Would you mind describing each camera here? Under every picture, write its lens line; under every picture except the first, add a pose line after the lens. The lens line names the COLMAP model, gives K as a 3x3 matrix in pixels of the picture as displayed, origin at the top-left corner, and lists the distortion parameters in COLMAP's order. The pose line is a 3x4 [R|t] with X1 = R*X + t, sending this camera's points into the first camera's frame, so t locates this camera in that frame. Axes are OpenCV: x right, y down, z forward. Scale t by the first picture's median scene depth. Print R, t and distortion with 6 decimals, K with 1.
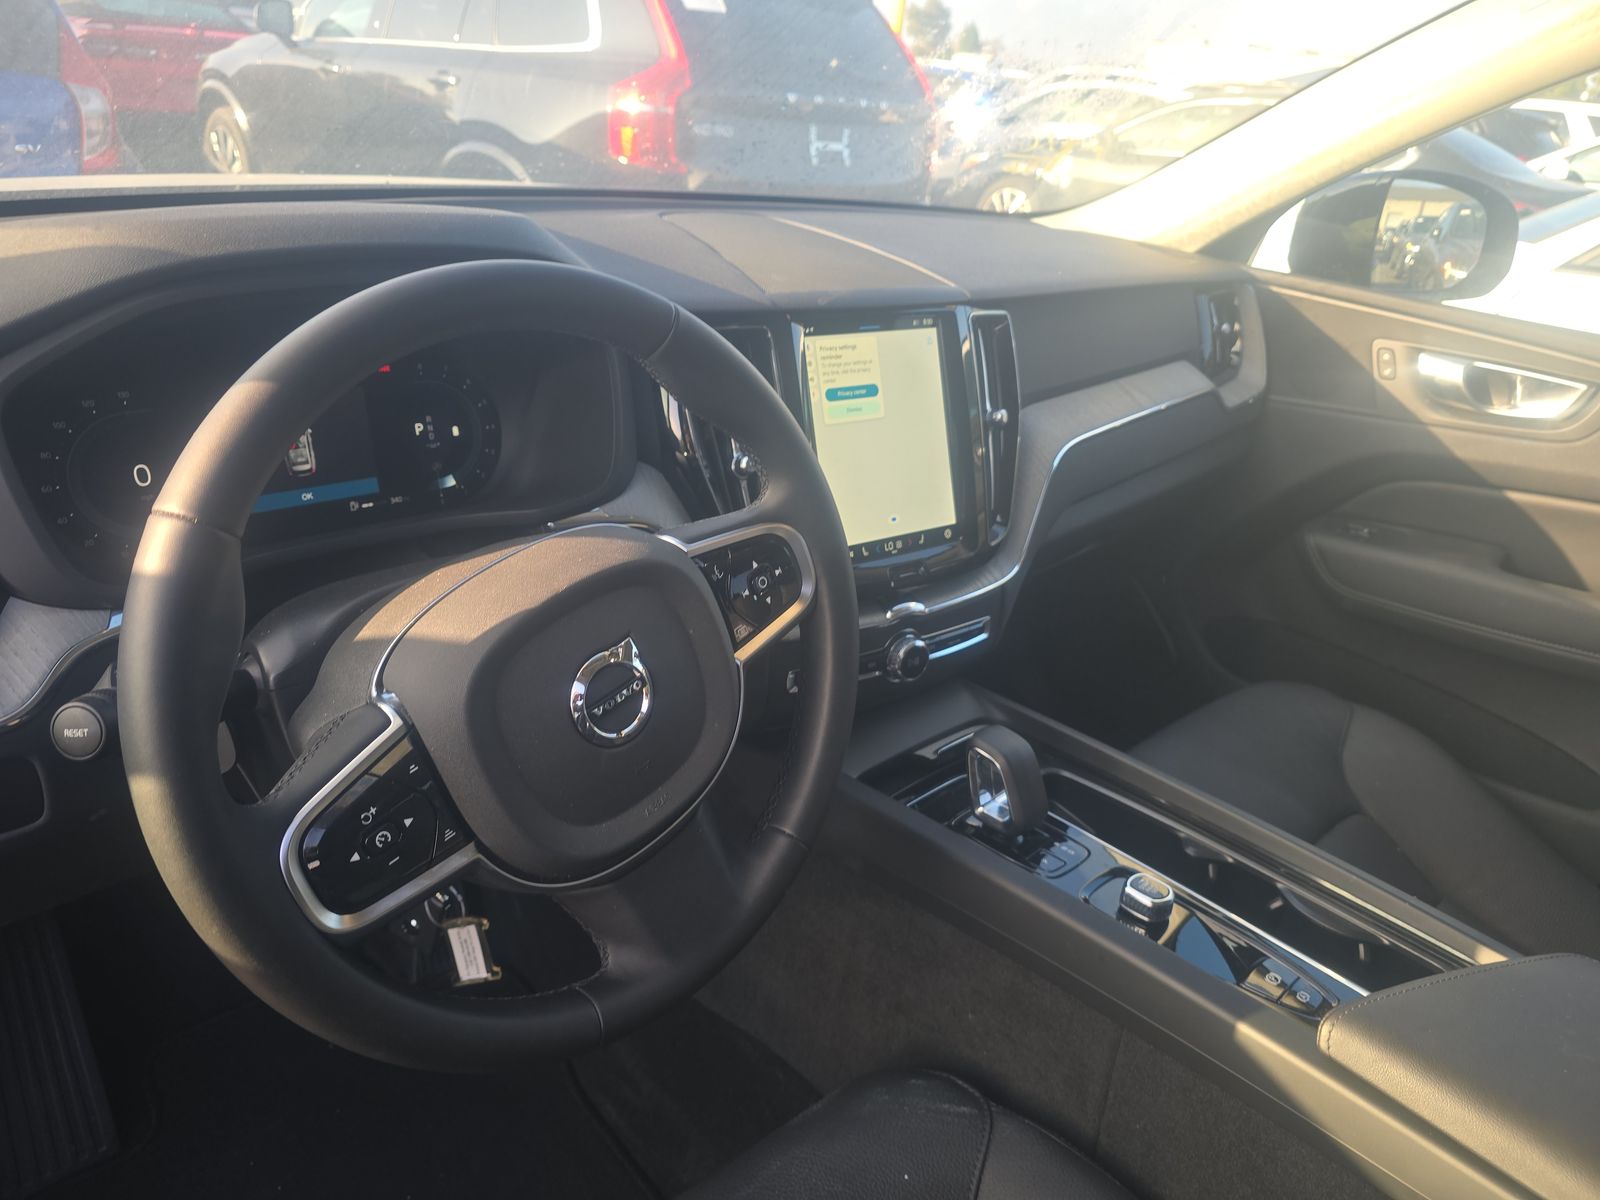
lens RADIAL K [[1077.0, 0, 797.0], [0, 1077.0, 588.9], [0, 0, 1]] dist [0.002483, -0.007514]
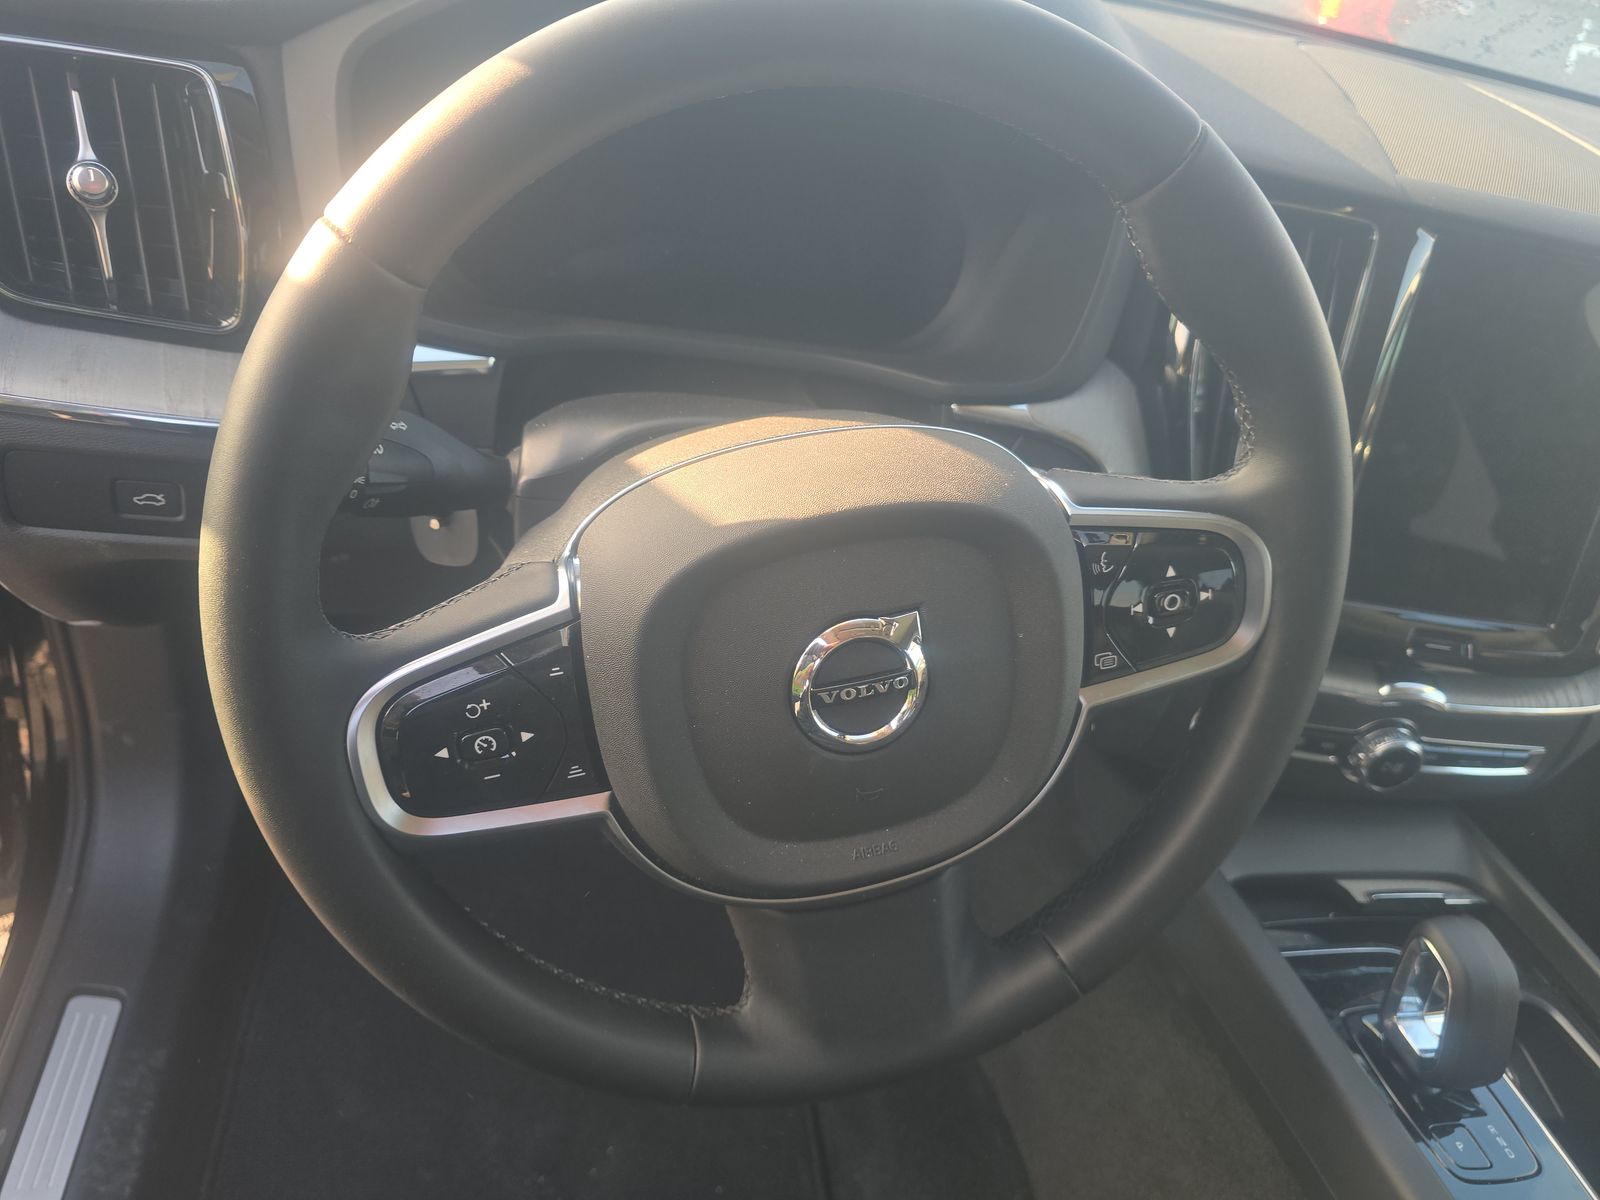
lens RADIAL K [[1077.0, 0, 800.5], [0, 1077.0, 593.0], [0, 0, 1]] dist [0.002483, -0.007514]
pose [[0.833012, 0.387035, -0.395342, 0.034084], [-0.337399, 0.921697, 0.191408, -0.058252], [0.438468, -0.026057, 0.898369, 0.334830]]
